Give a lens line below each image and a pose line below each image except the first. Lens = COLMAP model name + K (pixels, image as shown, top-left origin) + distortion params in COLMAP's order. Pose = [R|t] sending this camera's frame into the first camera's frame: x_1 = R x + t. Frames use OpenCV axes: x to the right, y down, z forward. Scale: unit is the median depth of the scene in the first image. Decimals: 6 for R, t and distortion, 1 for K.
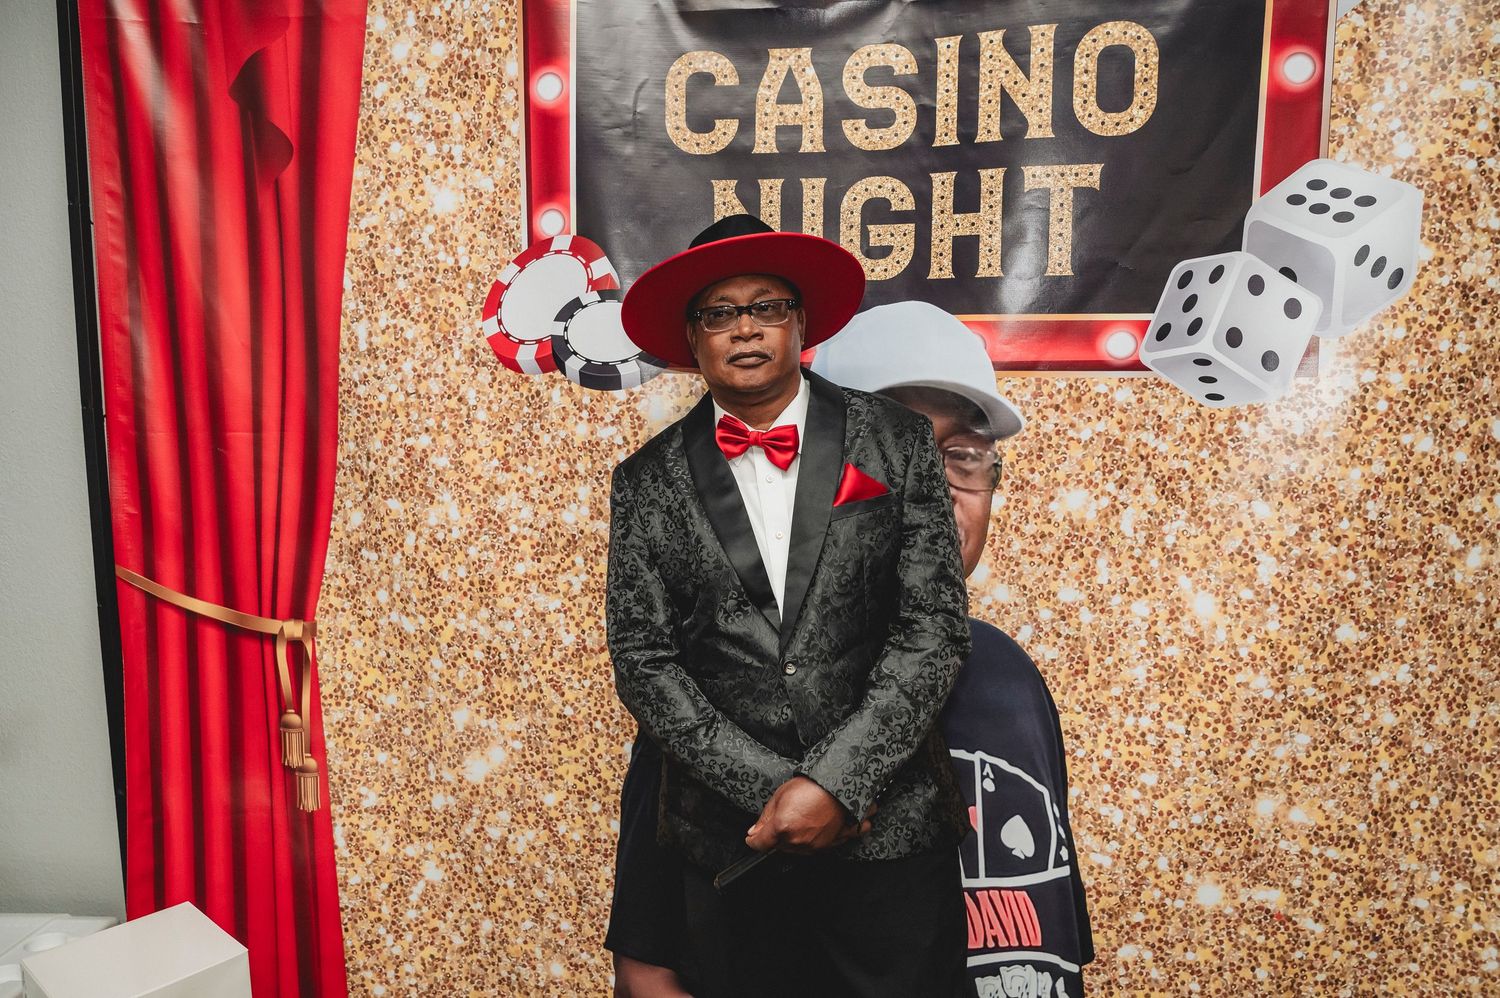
lens RADIAL K [[1069.8, 0, 750.0], [0, 1069.8, 499.0], [0, 0, 1]] dist [0.000479, -0.002428]
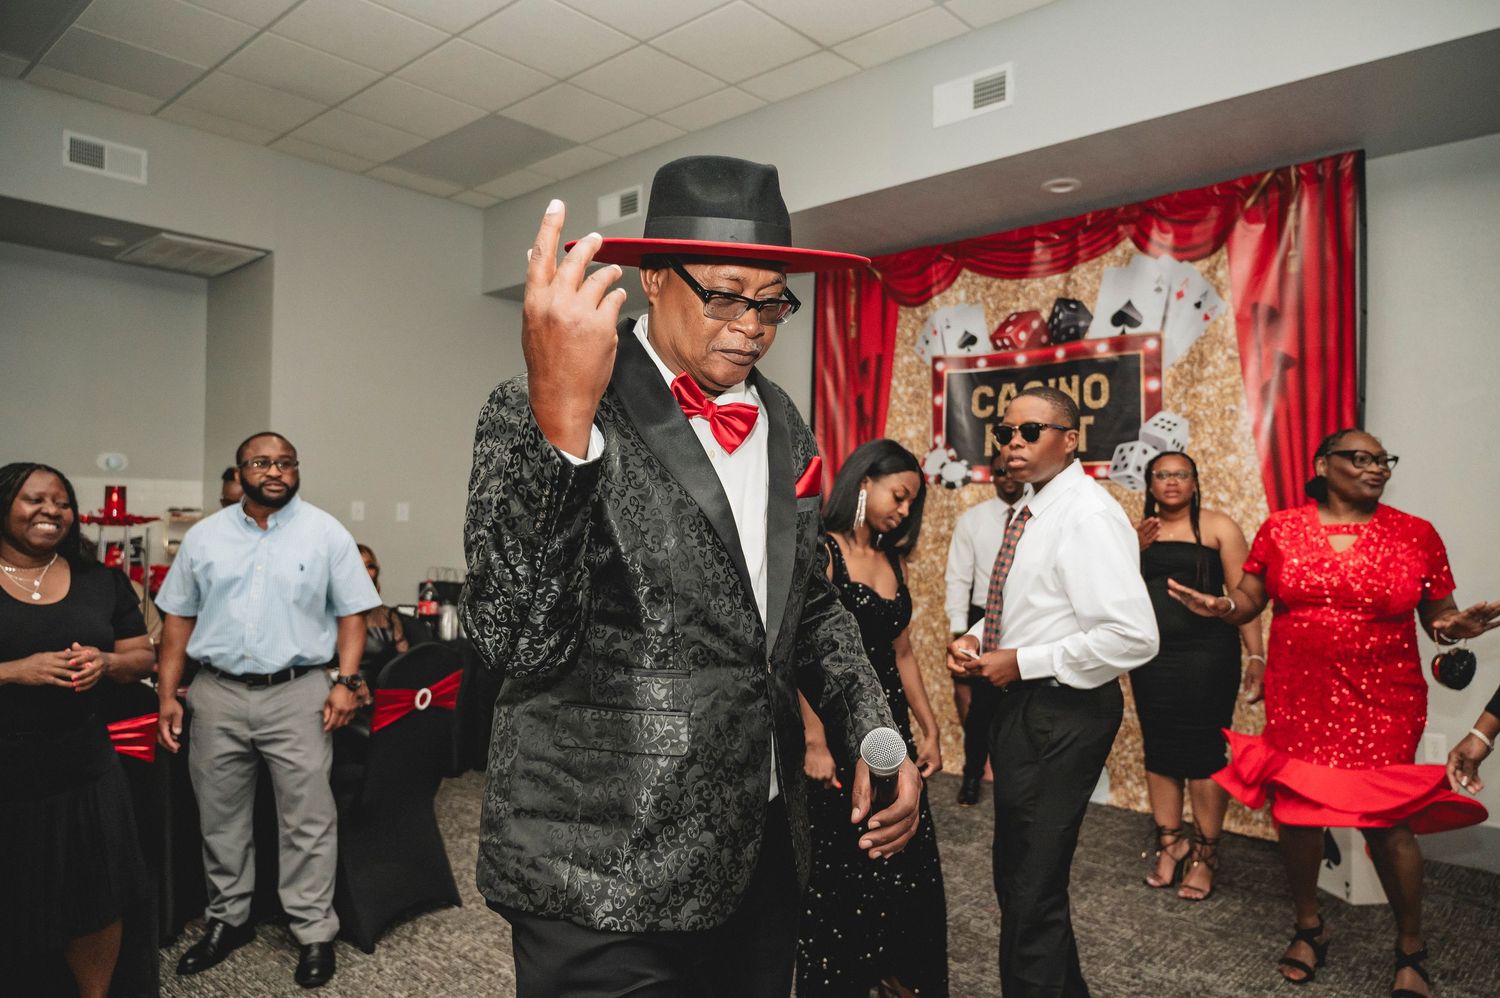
lens RADIAL K [[1001.2, 0, 750.0], [0, 1001.2, 499.0], [0, 0, 1]] dist [-0.004825, 0.004195]
pose [[0.837354, -0.006065, -0.546628, 1.071118], [-0.075830, 0.988983, -0.127133, 0.380339], [0.541377, 0.147906, 0.827668, -1.946445]]
